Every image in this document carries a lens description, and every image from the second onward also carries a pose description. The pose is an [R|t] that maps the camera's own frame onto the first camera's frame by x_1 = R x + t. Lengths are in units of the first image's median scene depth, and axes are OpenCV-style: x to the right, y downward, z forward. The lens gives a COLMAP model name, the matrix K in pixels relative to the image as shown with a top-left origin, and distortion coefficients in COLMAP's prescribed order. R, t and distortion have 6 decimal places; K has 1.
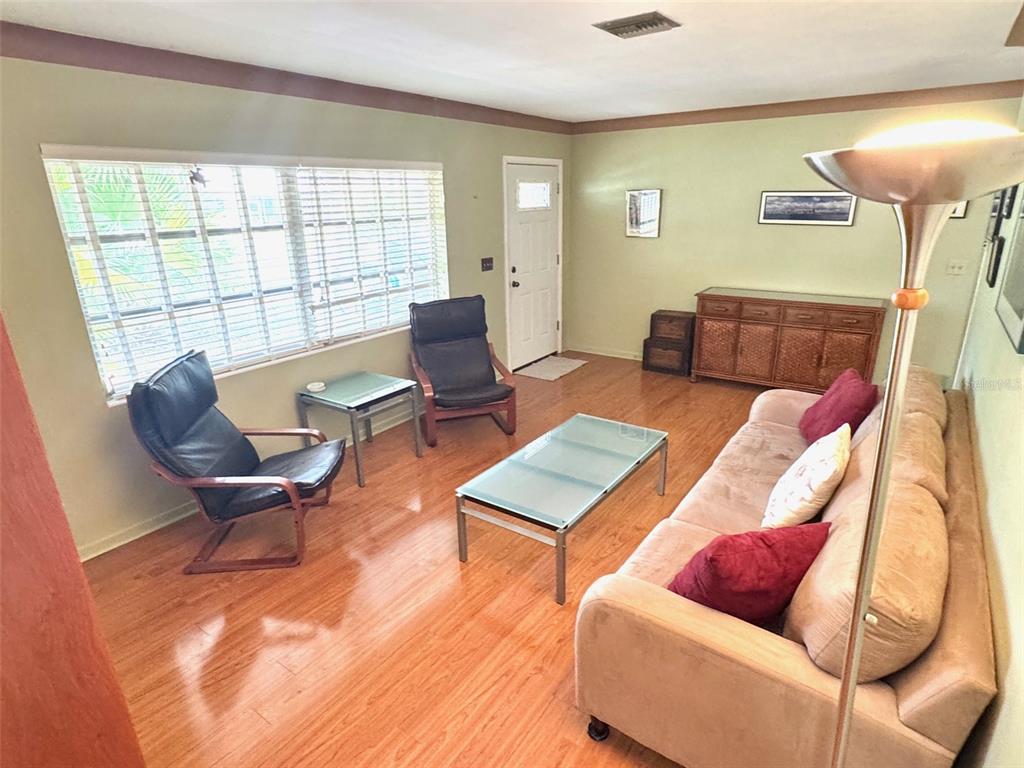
lens RADIAL K [[569.6, 0, 506.6], [0, 569.6, 384.2], [0, 0, 1]] dist [0.001144, -0.000149]
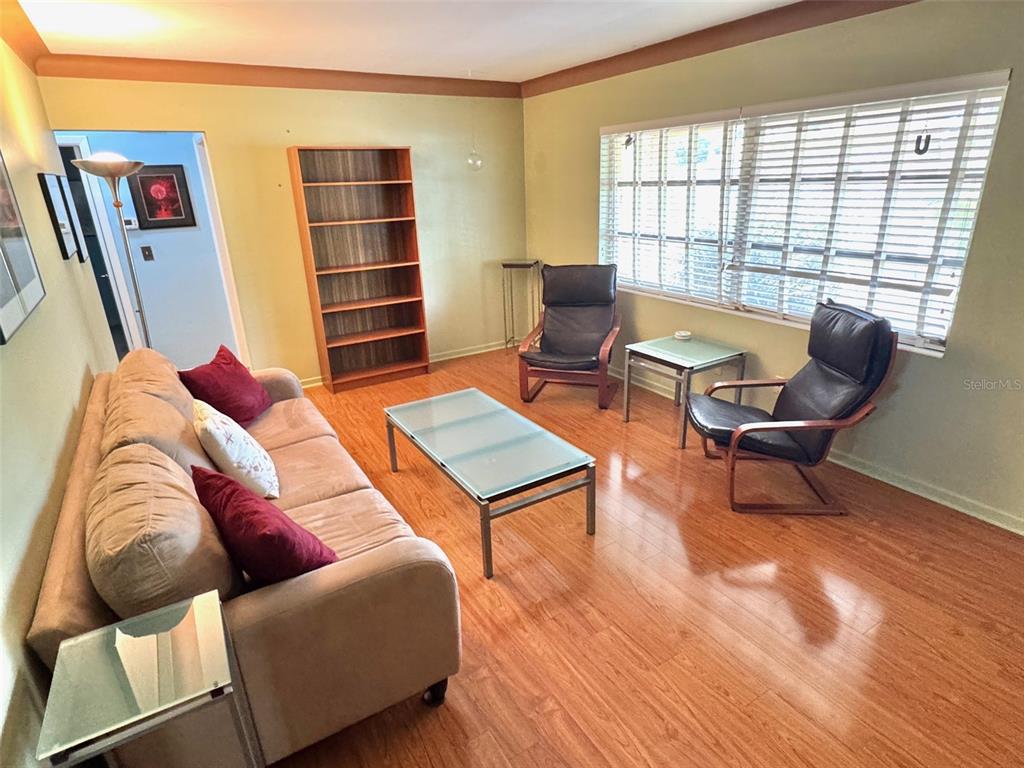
lens RADIAL K [[569.6, 0, 507.0], [0, 569.6, 383.7], [0, 0, 1]] dist [0.001144, -0.000149]
pose [[-0.390061, 0.370371, -0.843017, 0.742605], [-0.220490, 0.851332, 0.476044, -0.358367], [0.894000, 0.371563, -0.250408, 1.016693]]
